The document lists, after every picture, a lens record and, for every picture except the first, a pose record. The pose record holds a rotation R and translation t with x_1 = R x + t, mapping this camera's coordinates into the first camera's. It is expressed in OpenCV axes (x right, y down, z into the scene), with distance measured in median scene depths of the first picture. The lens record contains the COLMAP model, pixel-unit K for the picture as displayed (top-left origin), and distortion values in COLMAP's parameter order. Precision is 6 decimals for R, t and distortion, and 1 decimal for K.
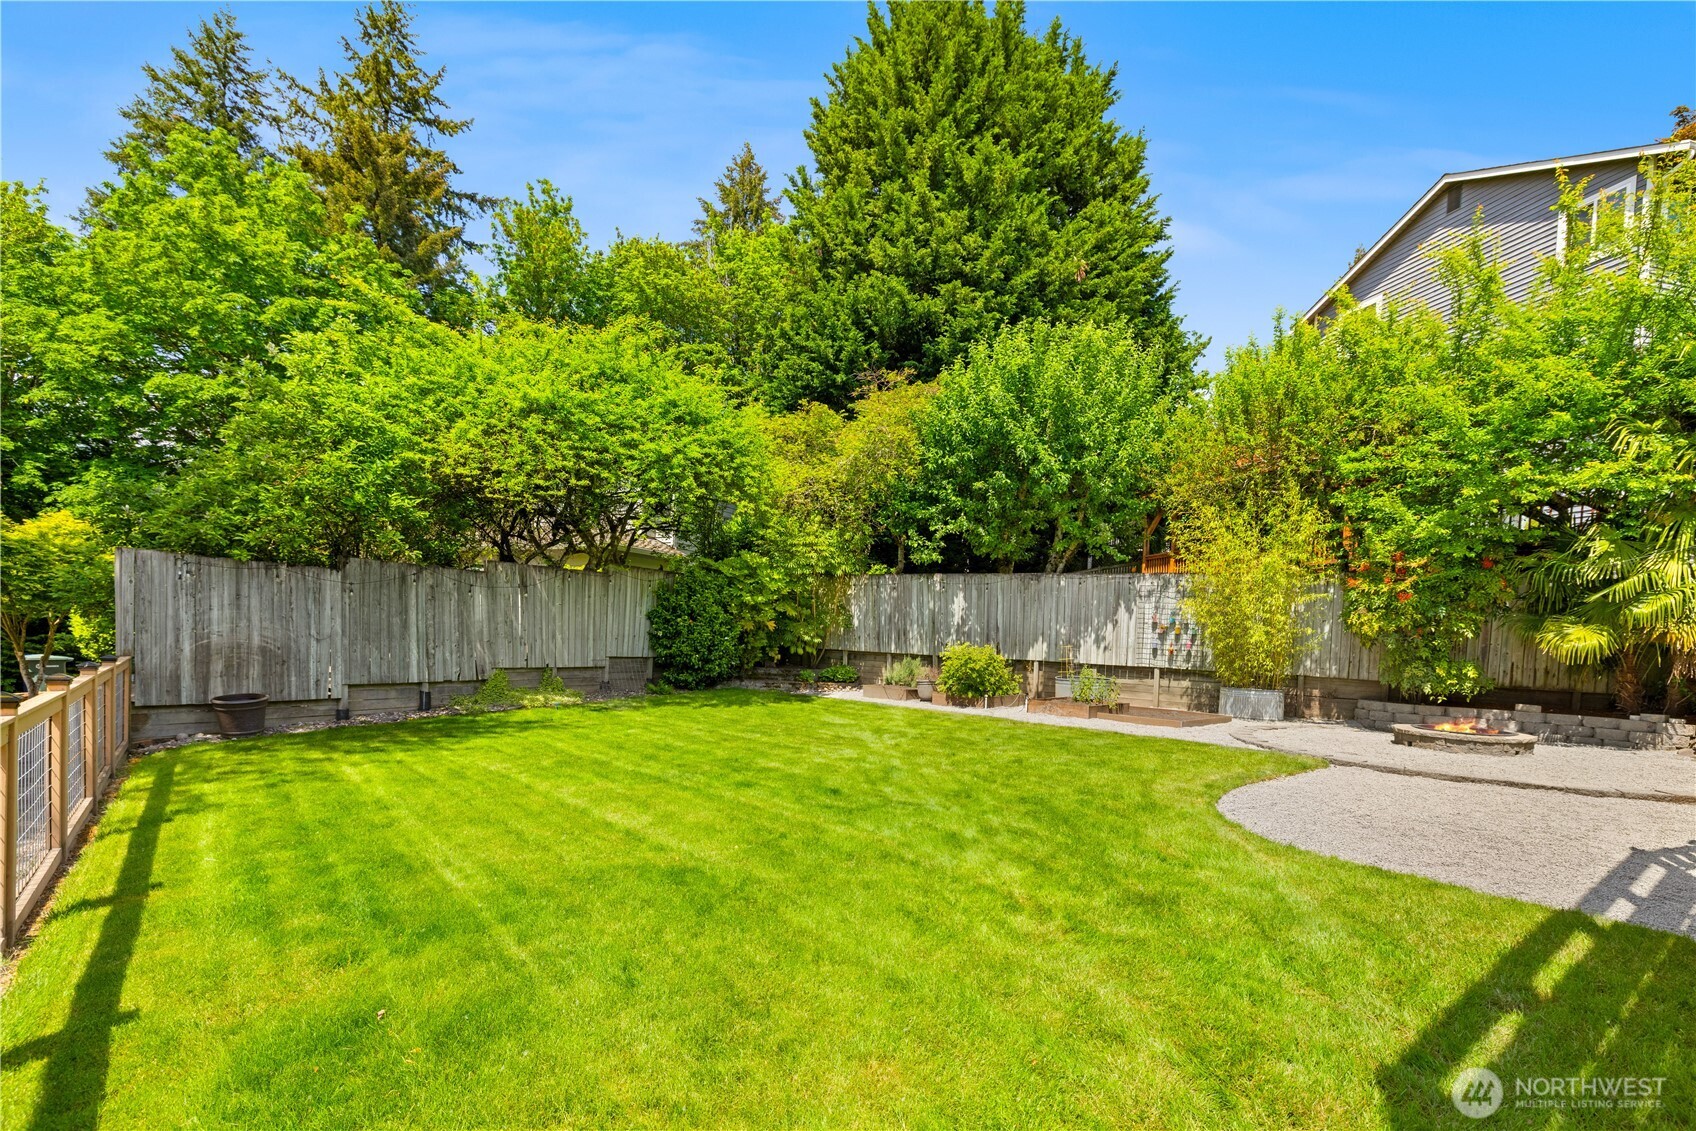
lens RADIAL K [[807.9, 0, 872.4], [0, 807.9, 678.2], [0, 0, 1]] dist [0.000430, 0.001188]
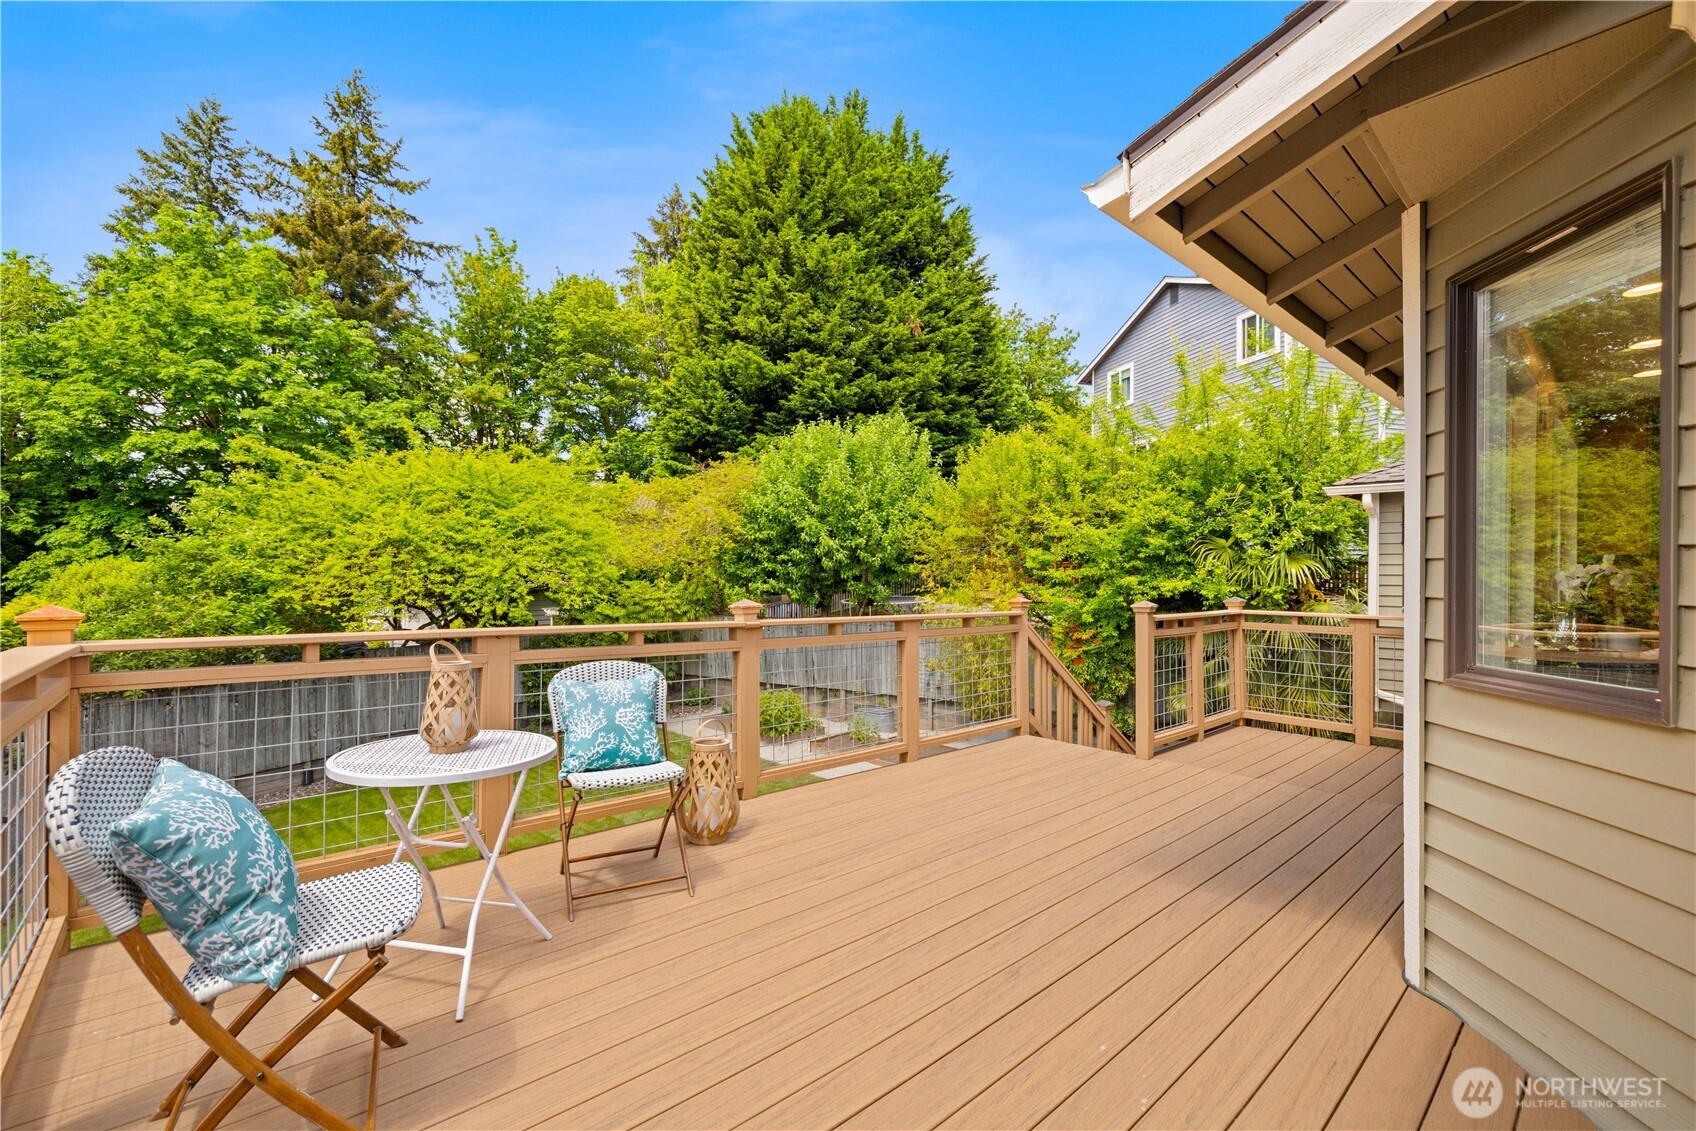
lens RADIAL K [[716.7, 0, 848.3], [0, 716.7, 585.0], [0, 0, 1]] dist [-0.002115, -0.000116]
pose [[0.998501, -0.041523, 0.035650, 0.092724], [0.043054, 0.998134, -0.043292, -0.069039], [-0.033786, 0.044762, 0.998426, -0.049817]]
